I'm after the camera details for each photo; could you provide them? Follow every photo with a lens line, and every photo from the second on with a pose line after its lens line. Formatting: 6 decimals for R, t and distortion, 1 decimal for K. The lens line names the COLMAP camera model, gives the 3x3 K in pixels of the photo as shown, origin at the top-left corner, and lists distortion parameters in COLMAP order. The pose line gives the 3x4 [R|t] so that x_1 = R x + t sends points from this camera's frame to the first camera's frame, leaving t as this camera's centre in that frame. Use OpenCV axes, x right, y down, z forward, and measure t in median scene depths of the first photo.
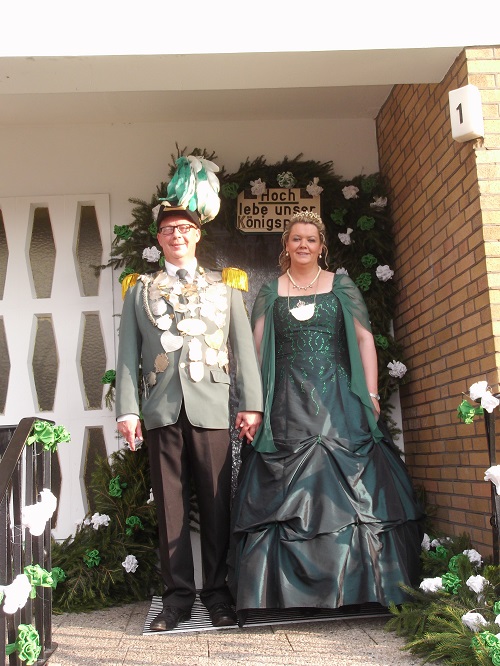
lens RADIAL K [[893.2, 0, 250.0], [0, 893.2, 333.0], [0, 0, 1]] dist [-0.022129, -0.032535]
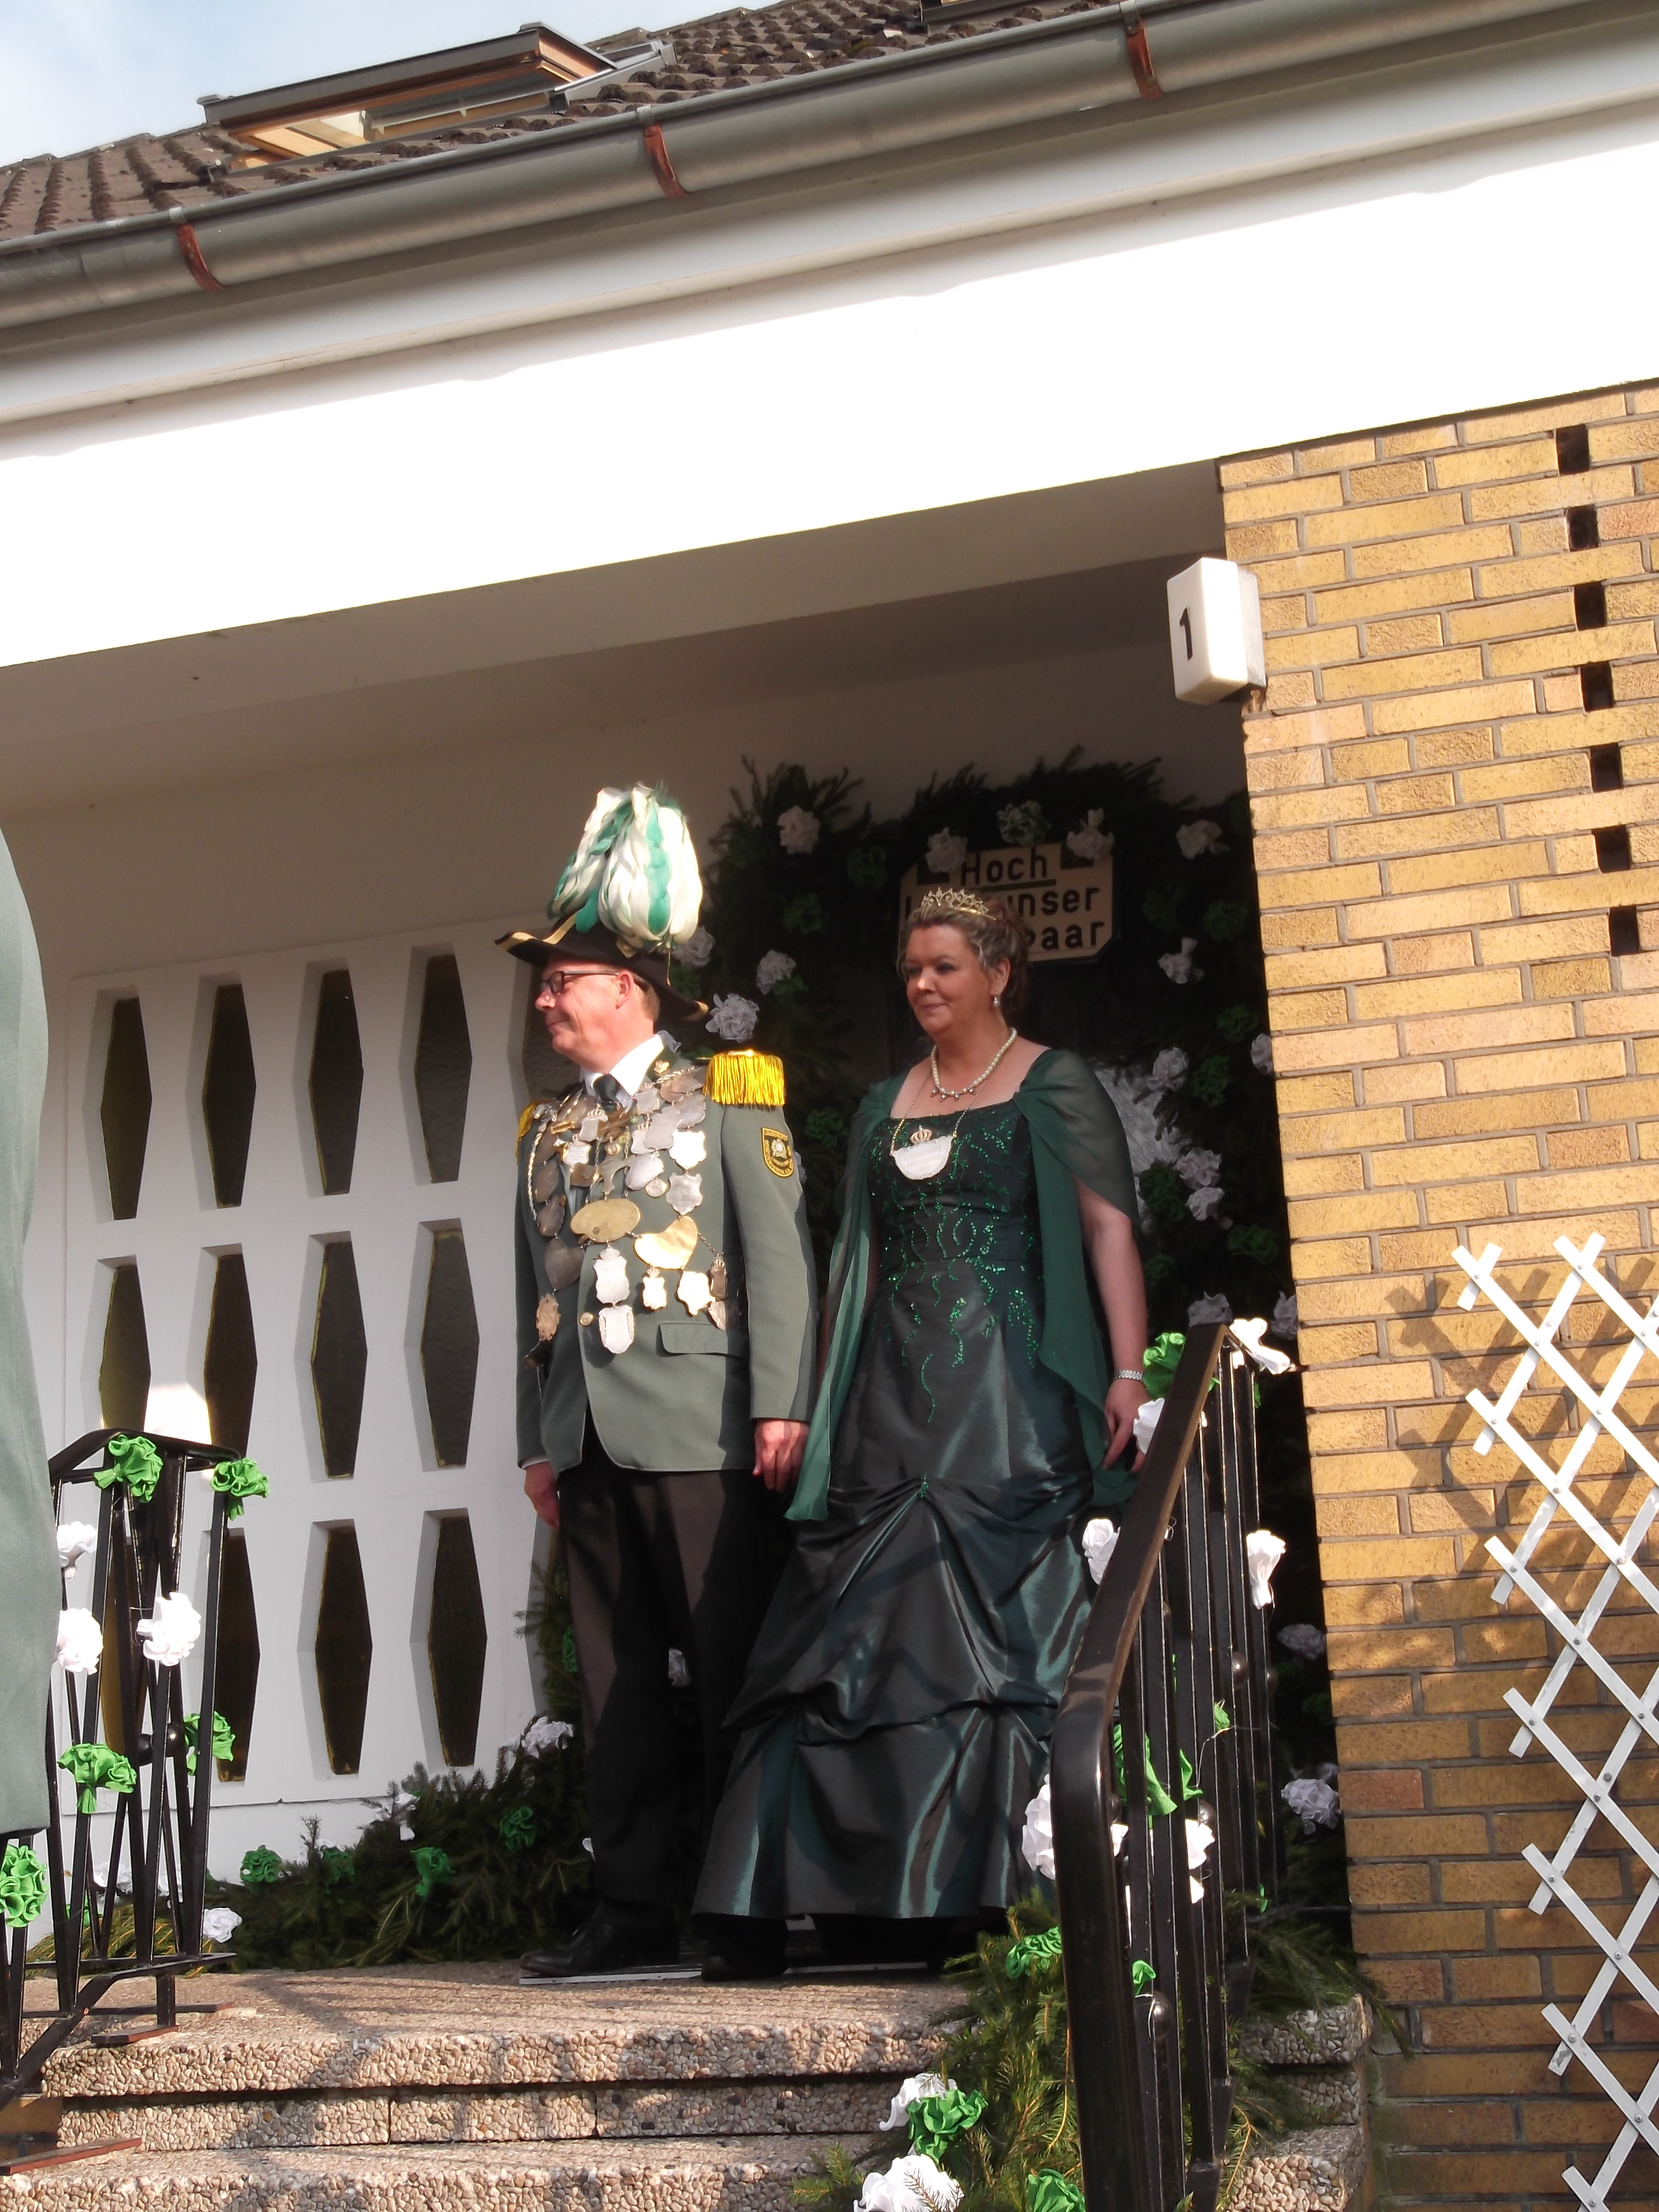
lens RADIAL K [[2966.5, 0, 829.5], [0, 2966.5, 1106.0], [0, 0, 1]] dist [-0.022129, -0.032535]
pose [[0.947627, -0.069078, -0.311819, 0.391072], [0.047197, 0.995899, -0.077189, 0.043081], [0.315872, 0.058429, 0.947001, -0.219628]]
